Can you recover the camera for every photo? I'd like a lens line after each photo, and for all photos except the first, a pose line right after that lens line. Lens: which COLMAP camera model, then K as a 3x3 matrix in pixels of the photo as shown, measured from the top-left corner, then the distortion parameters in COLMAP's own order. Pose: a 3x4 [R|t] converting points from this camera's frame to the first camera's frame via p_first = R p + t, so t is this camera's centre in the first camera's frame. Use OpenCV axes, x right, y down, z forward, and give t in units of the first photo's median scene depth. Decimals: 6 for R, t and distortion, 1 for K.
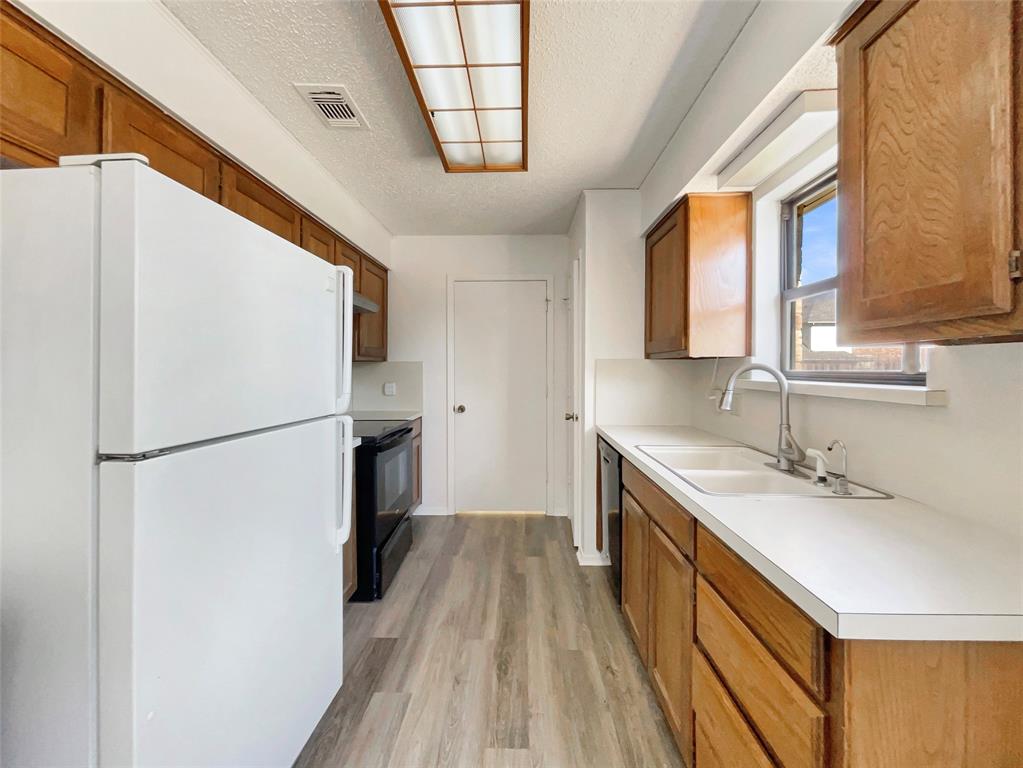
lens RADIAL K [[417.0, 0, 511.1], [0, 417.0, 378.2], [0, 0, 1]] dist [0.000597, 0.000164]
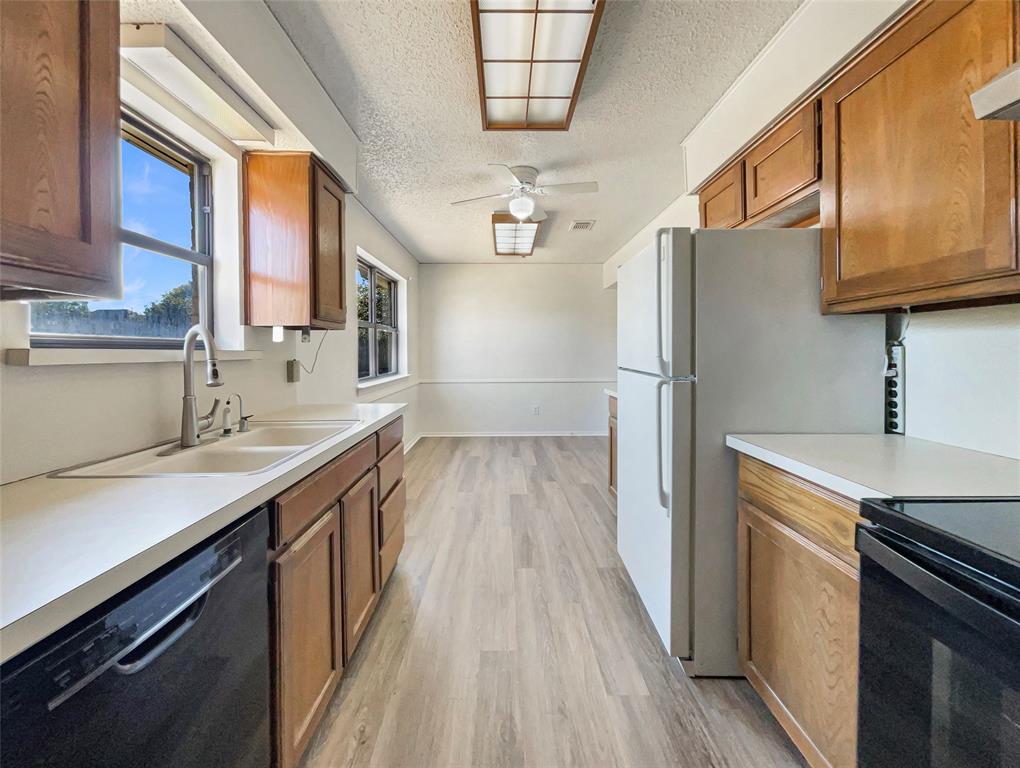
lens RADIAL K [[415.7, 0, 508.9], [0, 415.7, 347.8], [0, 0, 1]] dist [0.000597, 0.000164]
pose [[-0.999205, 0.003641, -0.039692, 0.005569], [0.003309, 0.999959, 0.008416, 0.004318], [0.039721, 0.008278, -0.999177, 1.841266]]
